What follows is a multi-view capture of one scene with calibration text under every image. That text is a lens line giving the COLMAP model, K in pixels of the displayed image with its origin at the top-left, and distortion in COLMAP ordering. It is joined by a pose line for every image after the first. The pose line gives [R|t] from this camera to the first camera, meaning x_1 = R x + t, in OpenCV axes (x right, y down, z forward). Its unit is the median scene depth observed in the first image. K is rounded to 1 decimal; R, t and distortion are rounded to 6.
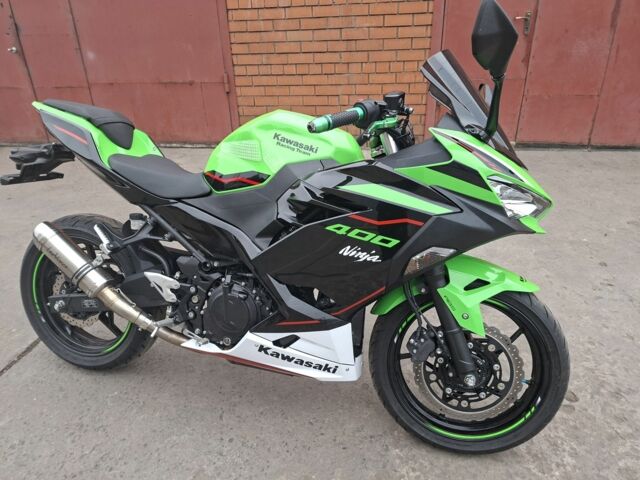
lens RADIAL K [[449.6, 0, 320.3], [0, 449.6, 240.4], [0, 0, 1]] dist [0.067992, -0.080378]
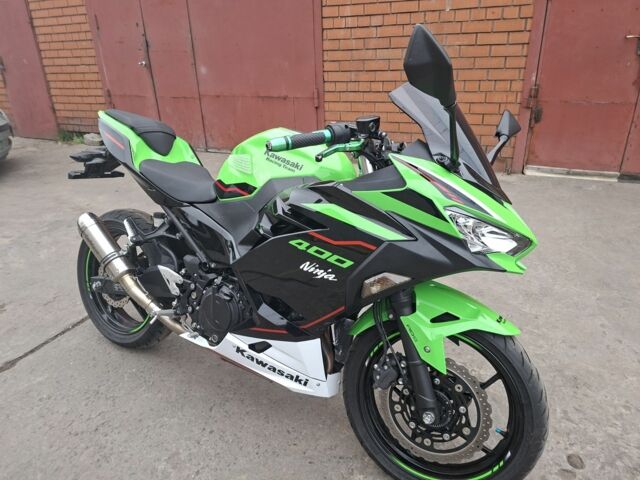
lens RADIAL K [[449.6, 0, 321.3], [0, 449.6, 238.2], [0, 0, 1]] dist [0.067992, -0.080378]
pose [[0.965986, 0.103260, -0.237084, 0.267817], [-0.110862, 0.993656, -0.018921, -0.020592], [0.233626, 0.044561, 0.971305, 0.004848]]
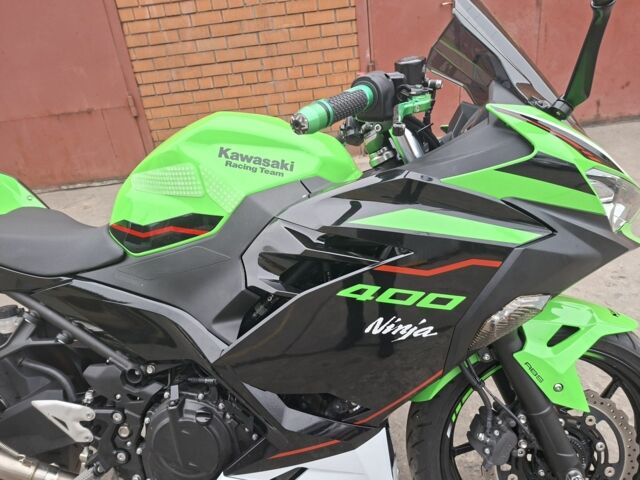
lens RADIAL K [[449.6, 0, 323.7], [0, 449.6, 238.7], [0, 0, 1]] dist [0.067992, -0.080378]
pose [[0.976961, -0.152560, 0.149240, -0.065940], [0.157733, 0.987205, -0.023396, -0.071349], [-0.143761, 0.046397, 0.988524, 0.341846]]
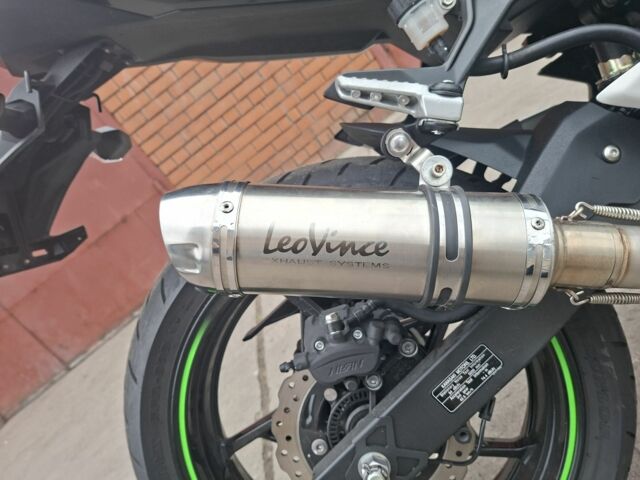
lens RADIAL K [[449.6, 0, 317.4], [0, 449.6, 243.0], [0, 0, 1]] dist [0.067992, -0.080378]
pose [[0.763929, -0.621622, 0.173201, -0.610381], [0.644968, 0.744128, -0.174038, 0.086802], [-0.020698, 0.244662, 0.969387, 0.822895]]
